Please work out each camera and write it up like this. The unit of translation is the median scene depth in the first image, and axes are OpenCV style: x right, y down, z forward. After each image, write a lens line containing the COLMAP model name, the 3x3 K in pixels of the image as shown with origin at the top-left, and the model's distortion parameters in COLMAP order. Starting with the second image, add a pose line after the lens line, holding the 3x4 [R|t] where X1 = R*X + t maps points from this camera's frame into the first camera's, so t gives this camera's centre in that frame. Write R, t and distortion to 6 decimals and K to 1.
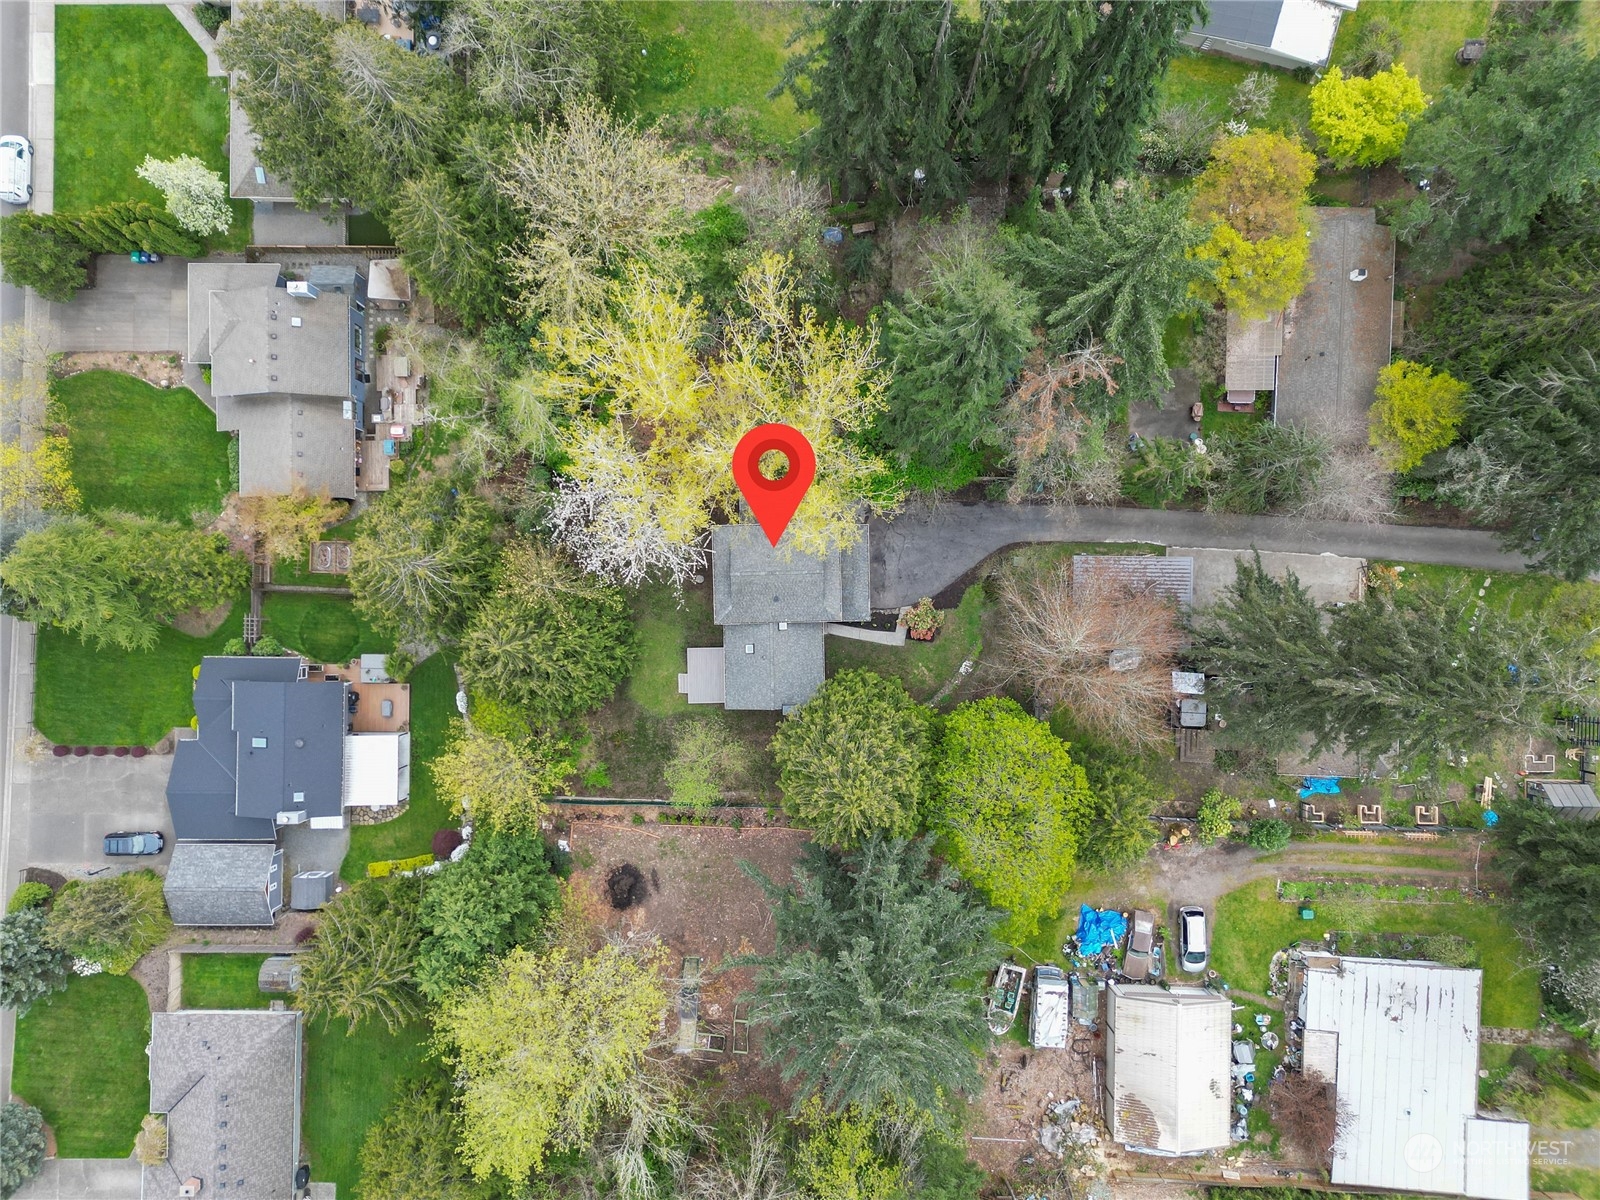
lens RADIAL K [[1099.0, 0, 796.9], [0, 1099.0, 599.0], [0, 0, 1]] dist [0.124416, -0.138794]
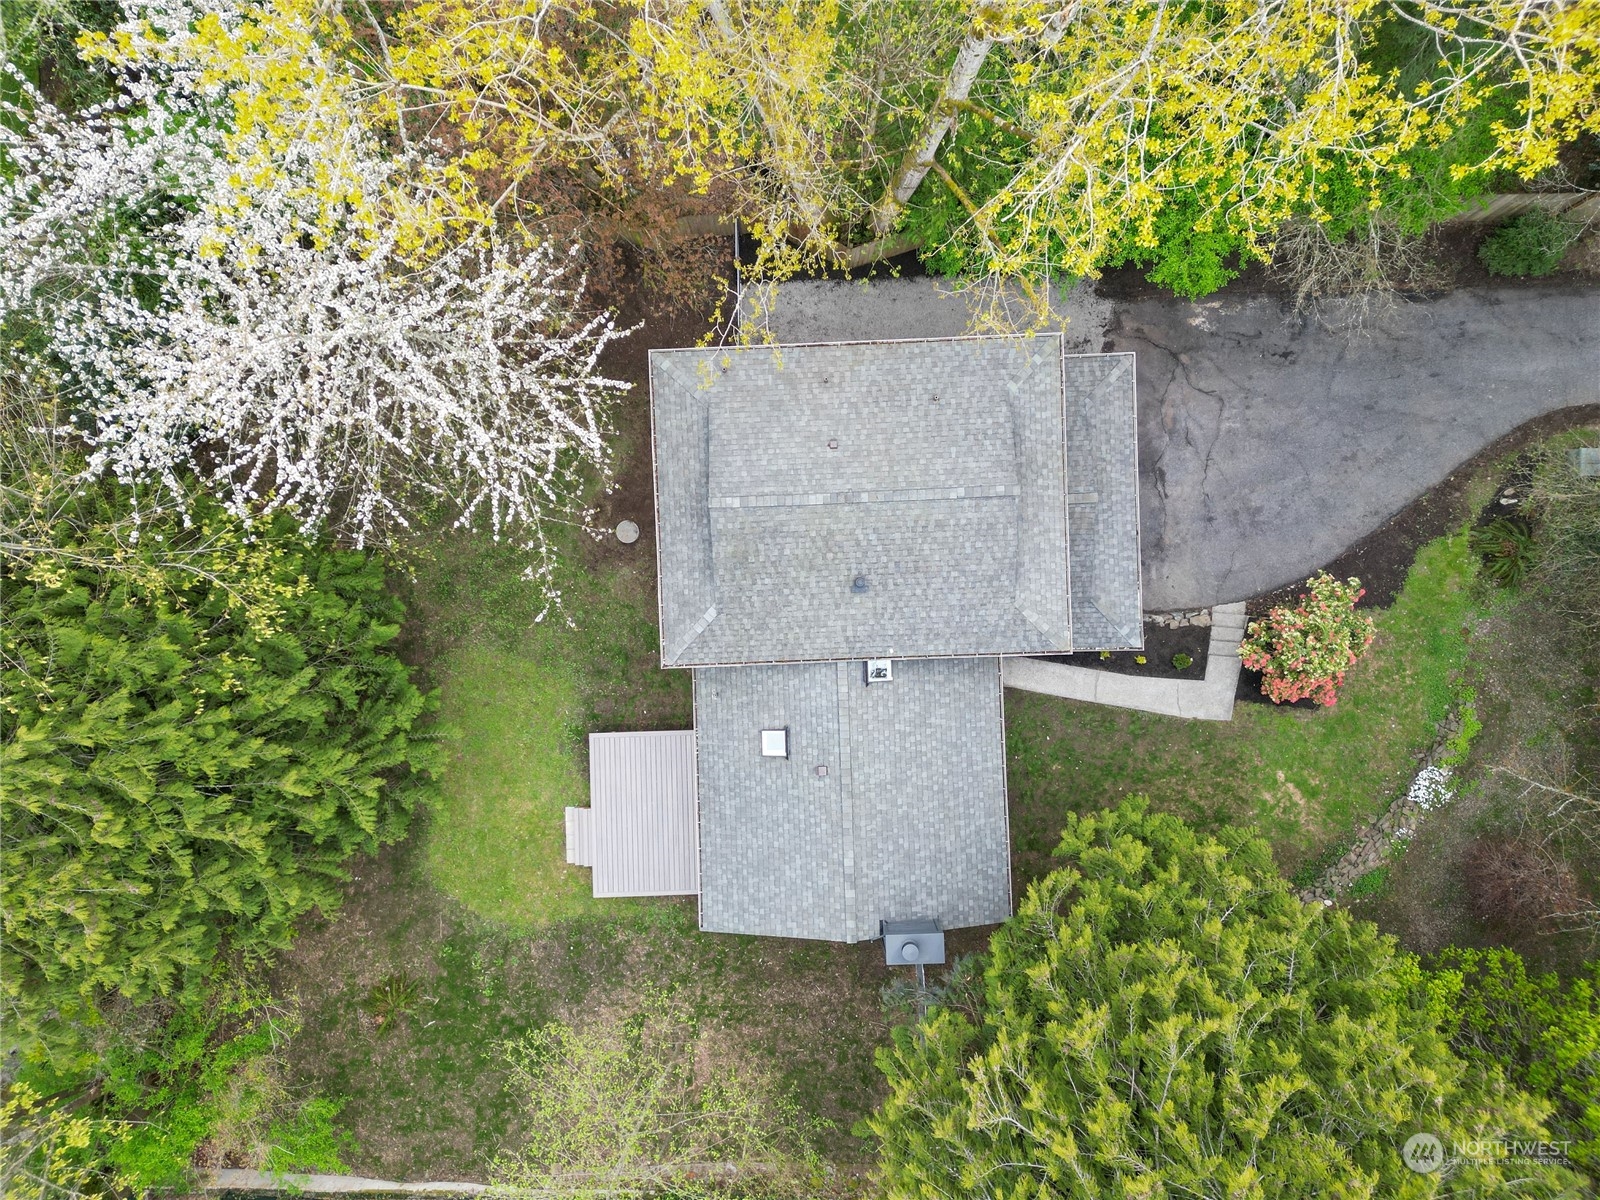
lens RADIAL K [[1099.0, 0, 796.9], [0, 1099.0, 599.0], [0, 0, 1]] dist [0.124416, -0.138794]
pose [[0.999900, -0.012680, 0.006297, -0.037111], [0.012728, 0.999890, -0.007632, 0.006281], [-0.006200, 0.007712, 0.999951, 0.664306]]
